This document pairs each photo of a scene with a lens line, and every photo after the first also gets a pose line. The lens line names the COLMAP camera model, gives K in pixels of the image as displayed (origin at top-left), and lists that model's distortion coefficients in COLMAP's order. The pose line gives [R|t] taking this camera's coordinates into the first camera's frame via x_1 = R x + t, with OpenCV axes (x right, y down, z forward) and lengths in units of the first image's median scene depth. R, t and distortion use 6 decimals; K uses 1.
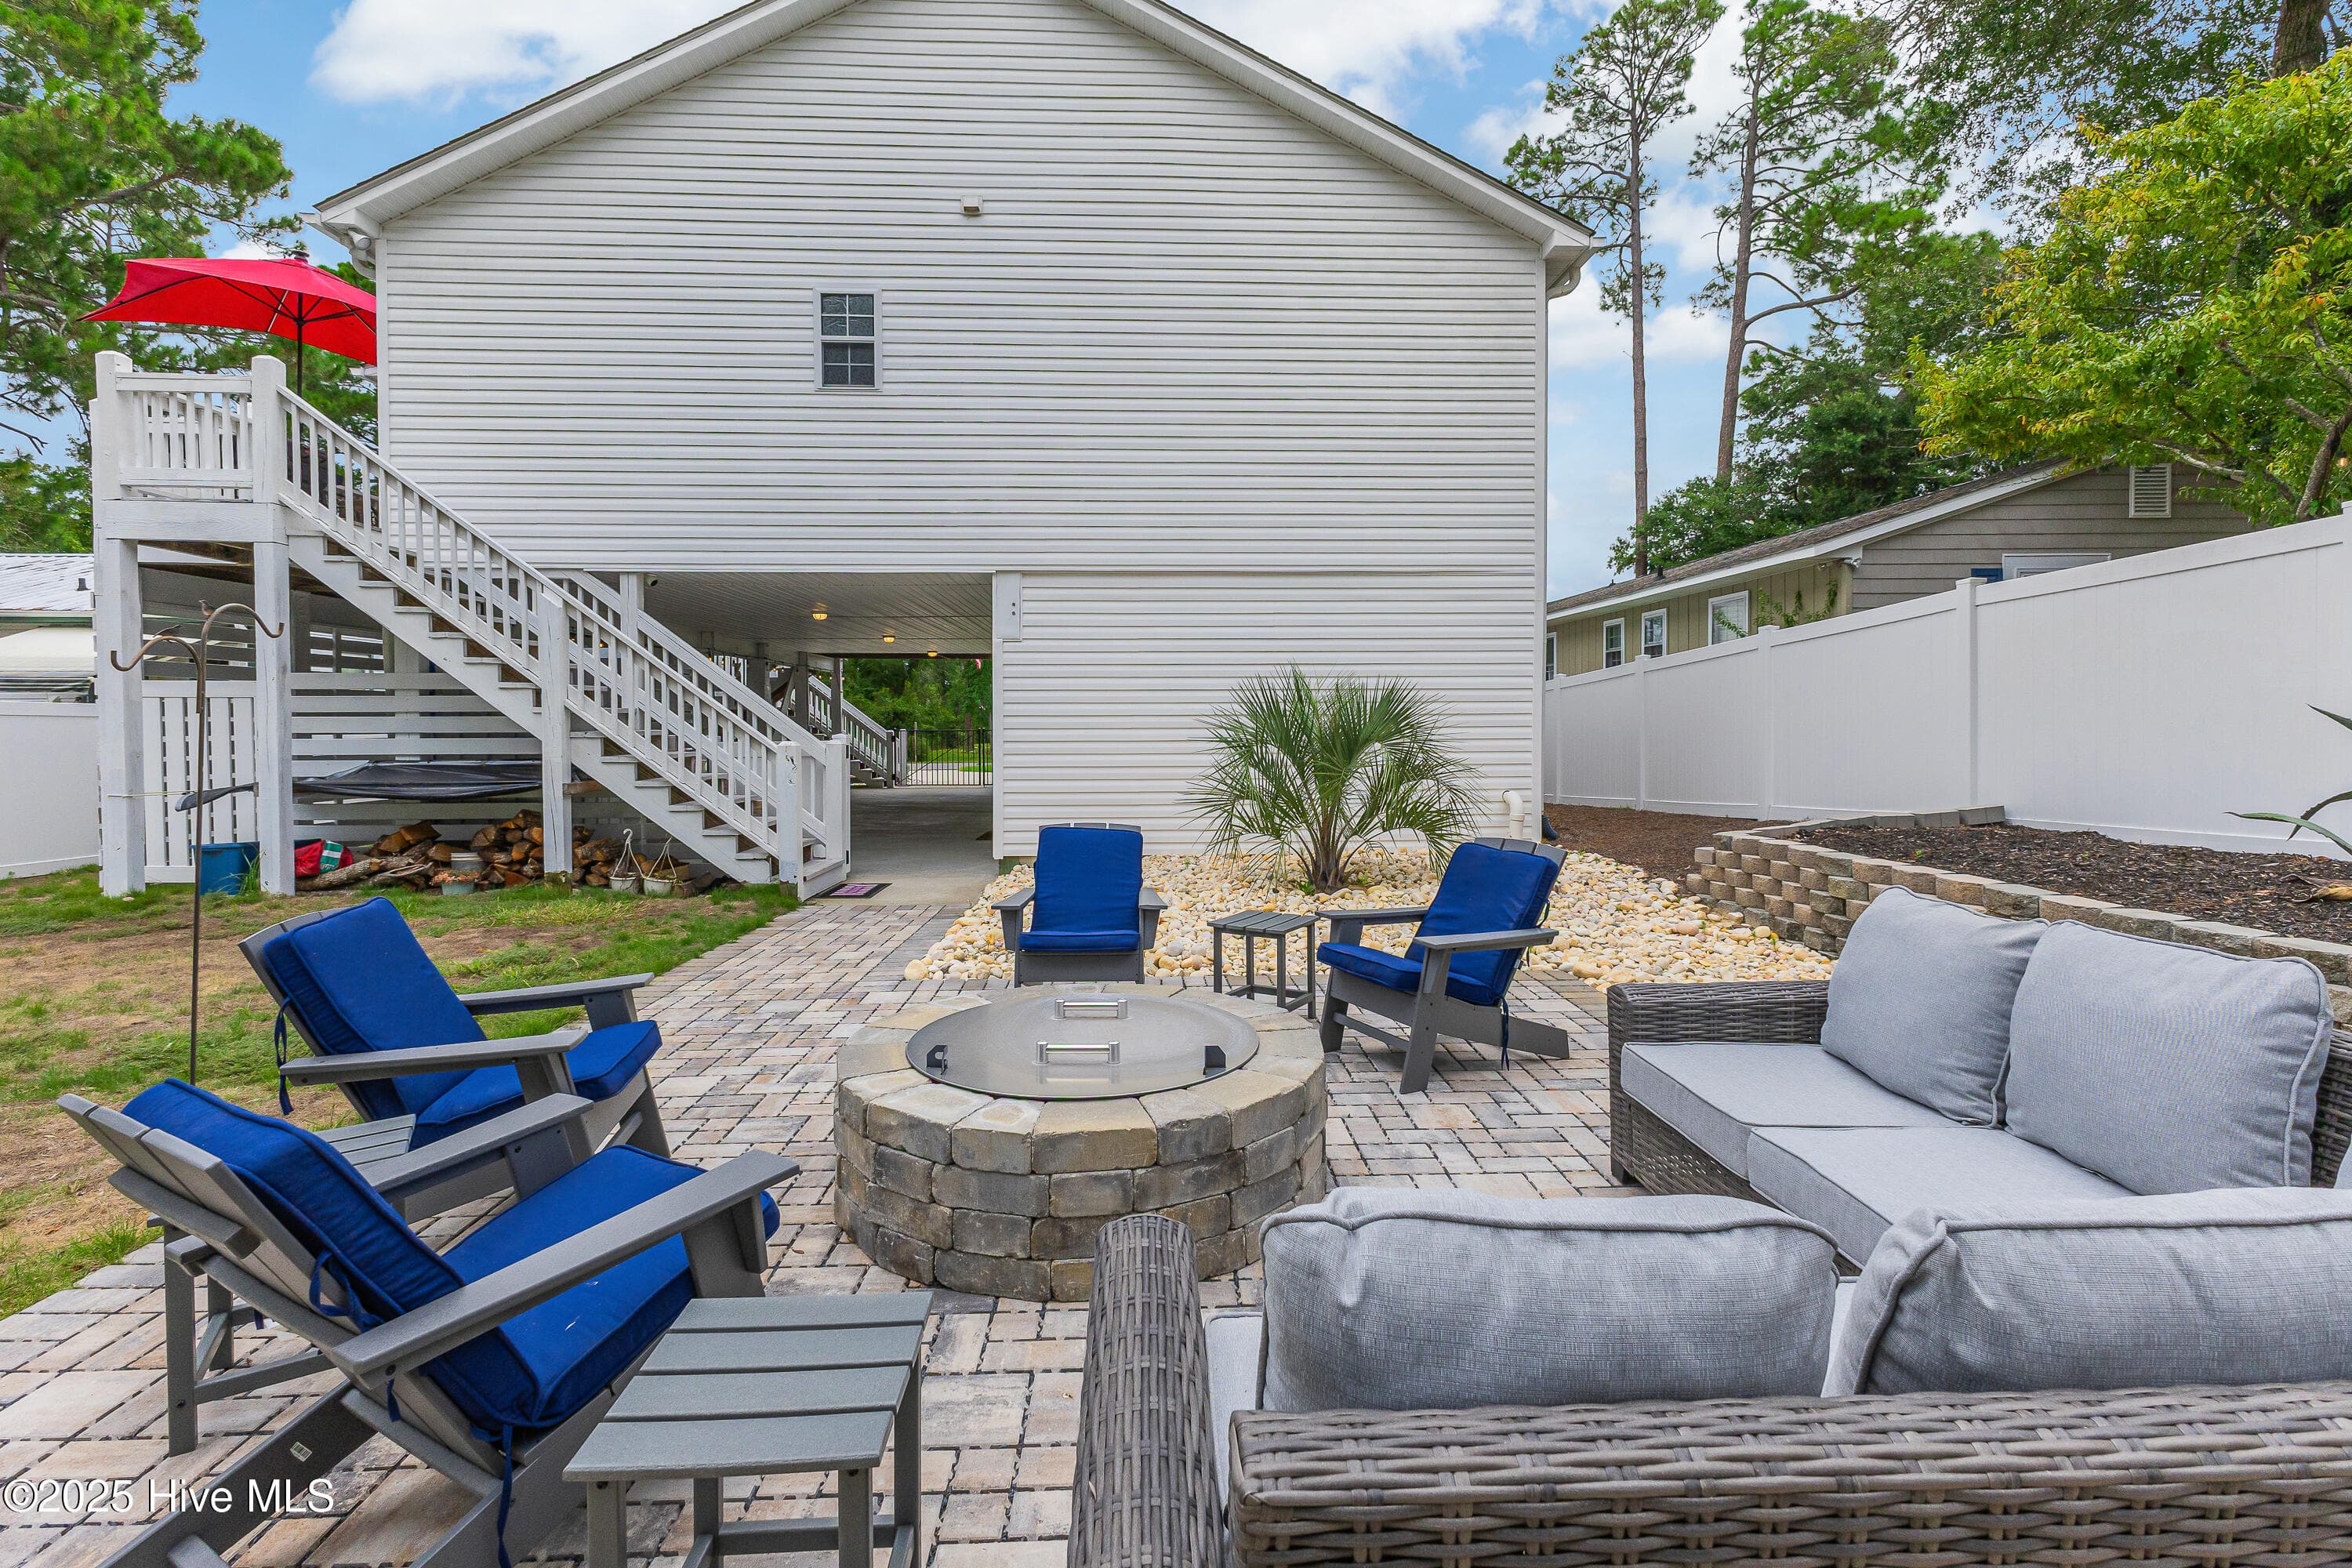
lens RADIAL K [[1049.2, 0, 1179.9], [0, 1049.2, 735.8], [0, 0, 1]] dist [0.017559, -0.010878]
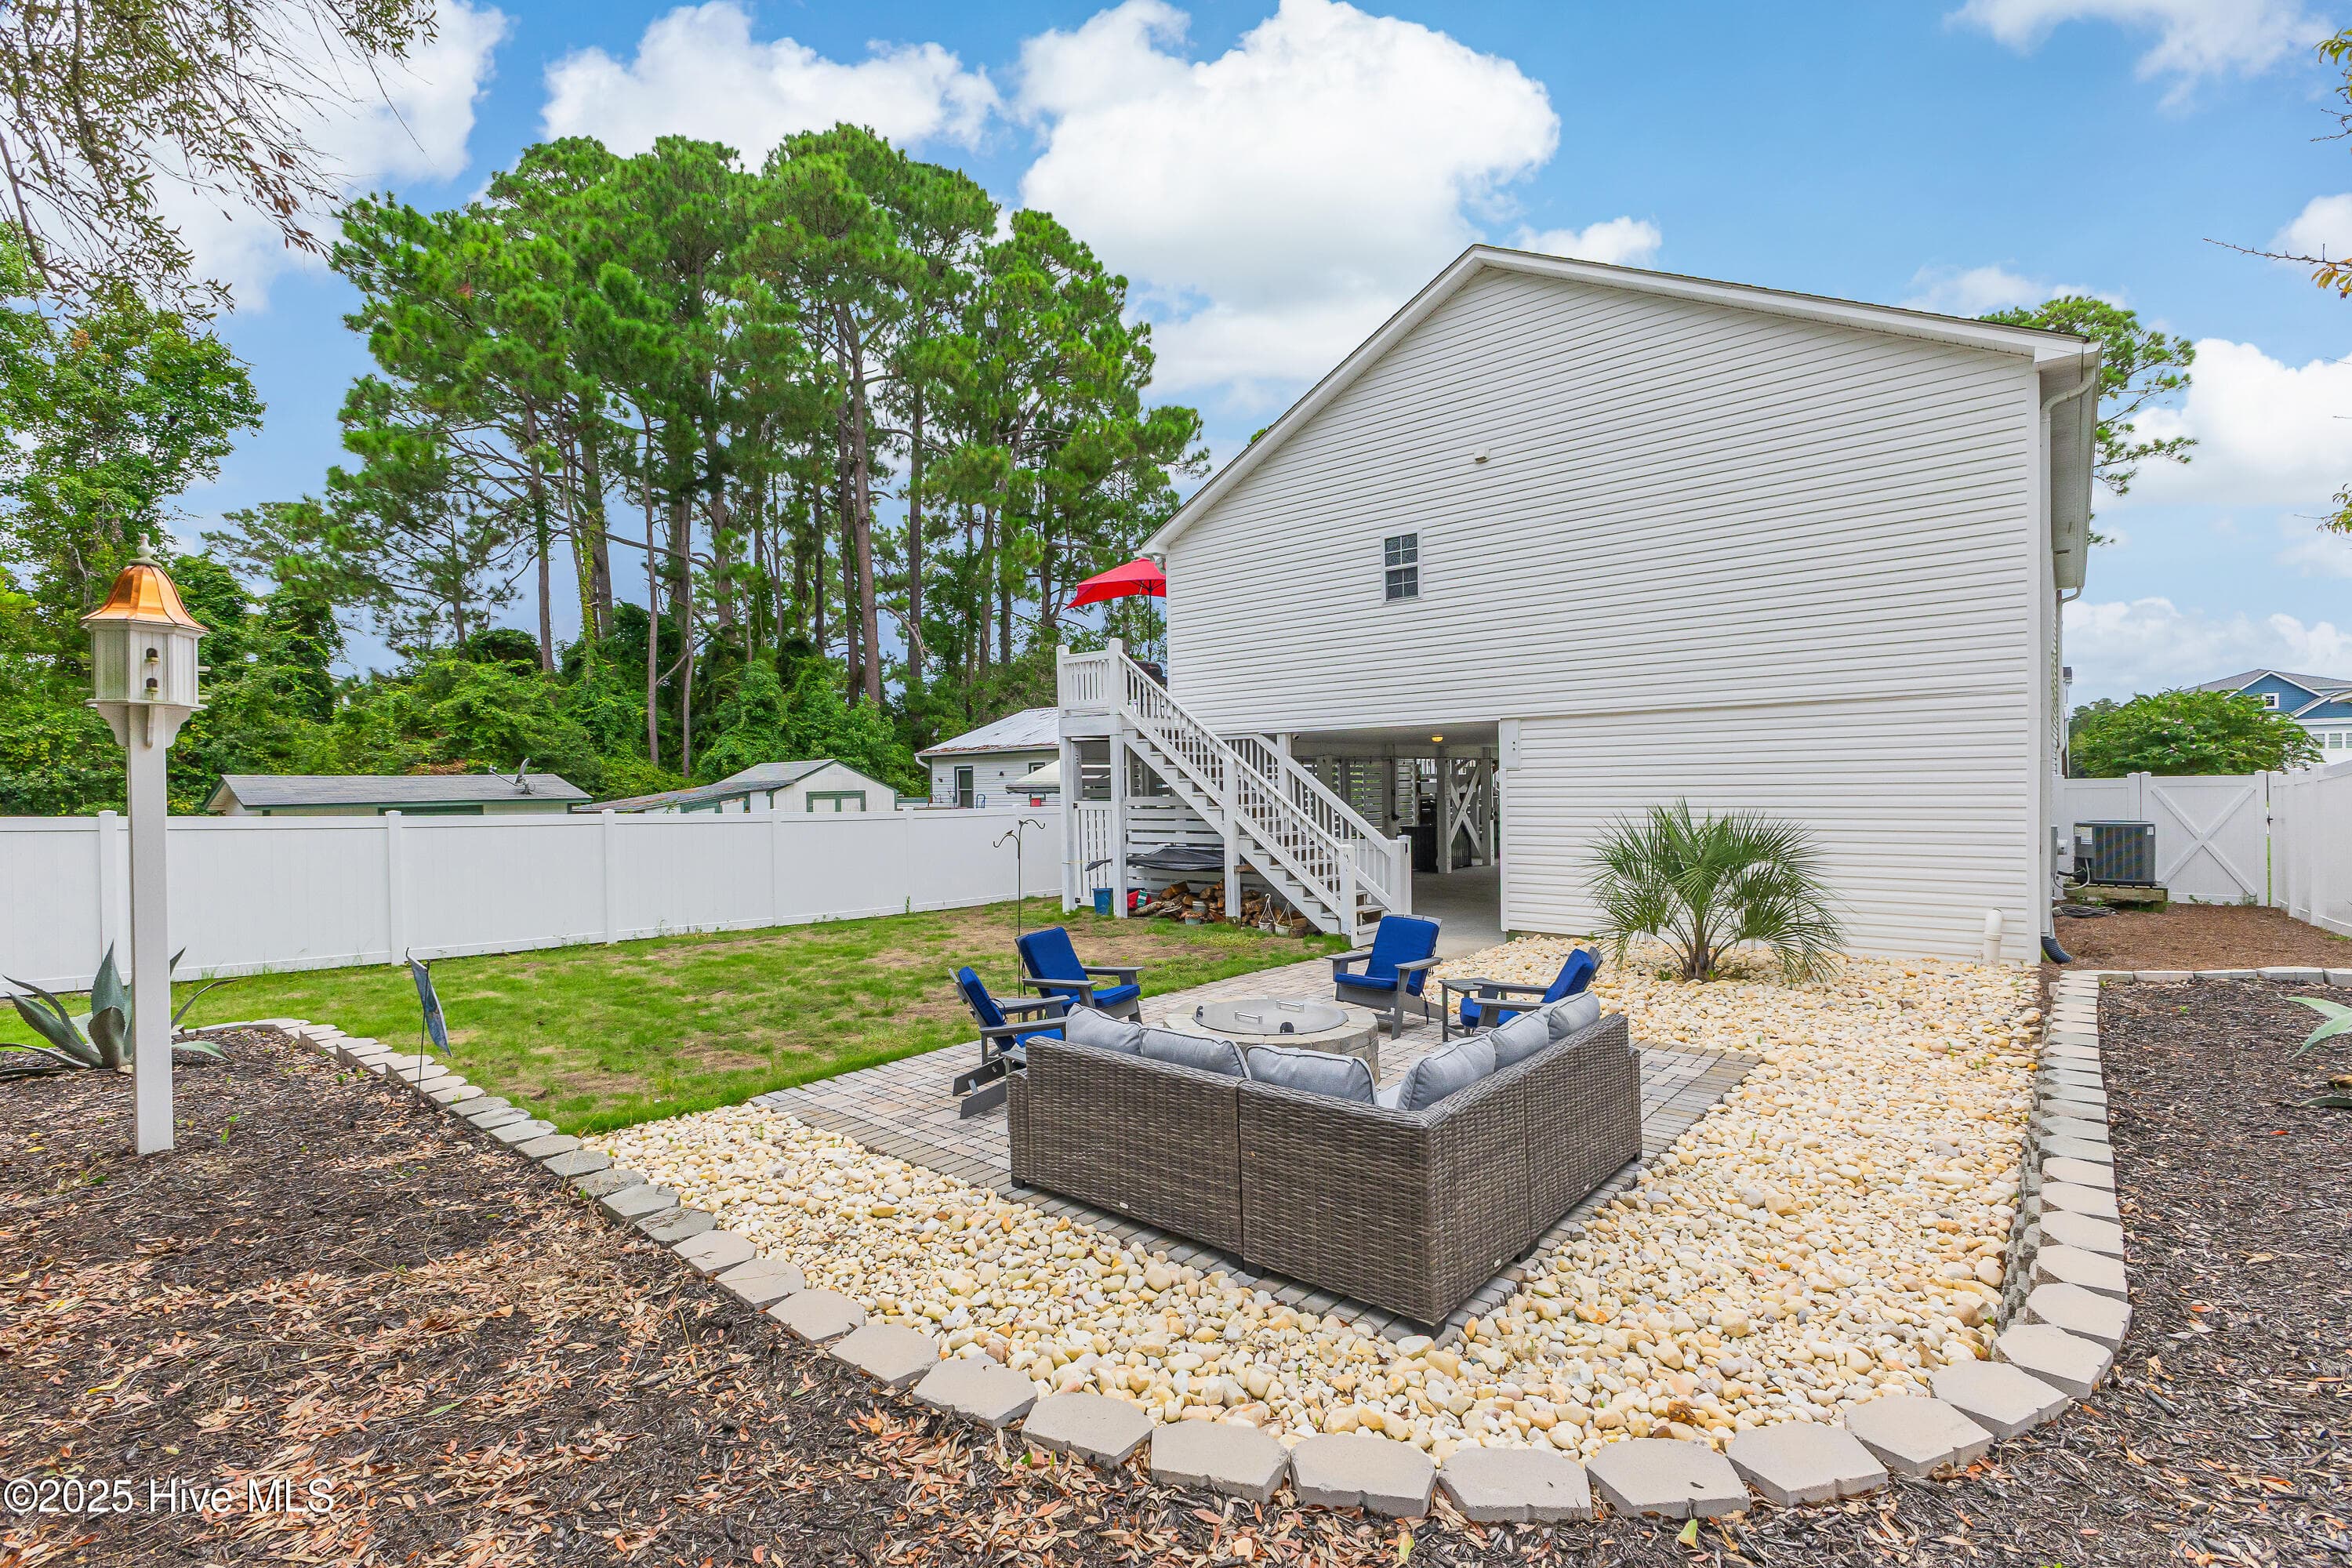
lens RADIAL K [[980.9, 0, 1176.0], [0, 980.9, 784.0], [0, 0, 1]] dist [0.000267, -0.013613]
pose [[0.738502, -0.011669, -0.674150, 0.377273], [0.000676, 0.999863, -0.016566, -0.054452], [0.674251, 0.011778, 0.738409, -0.216913]]
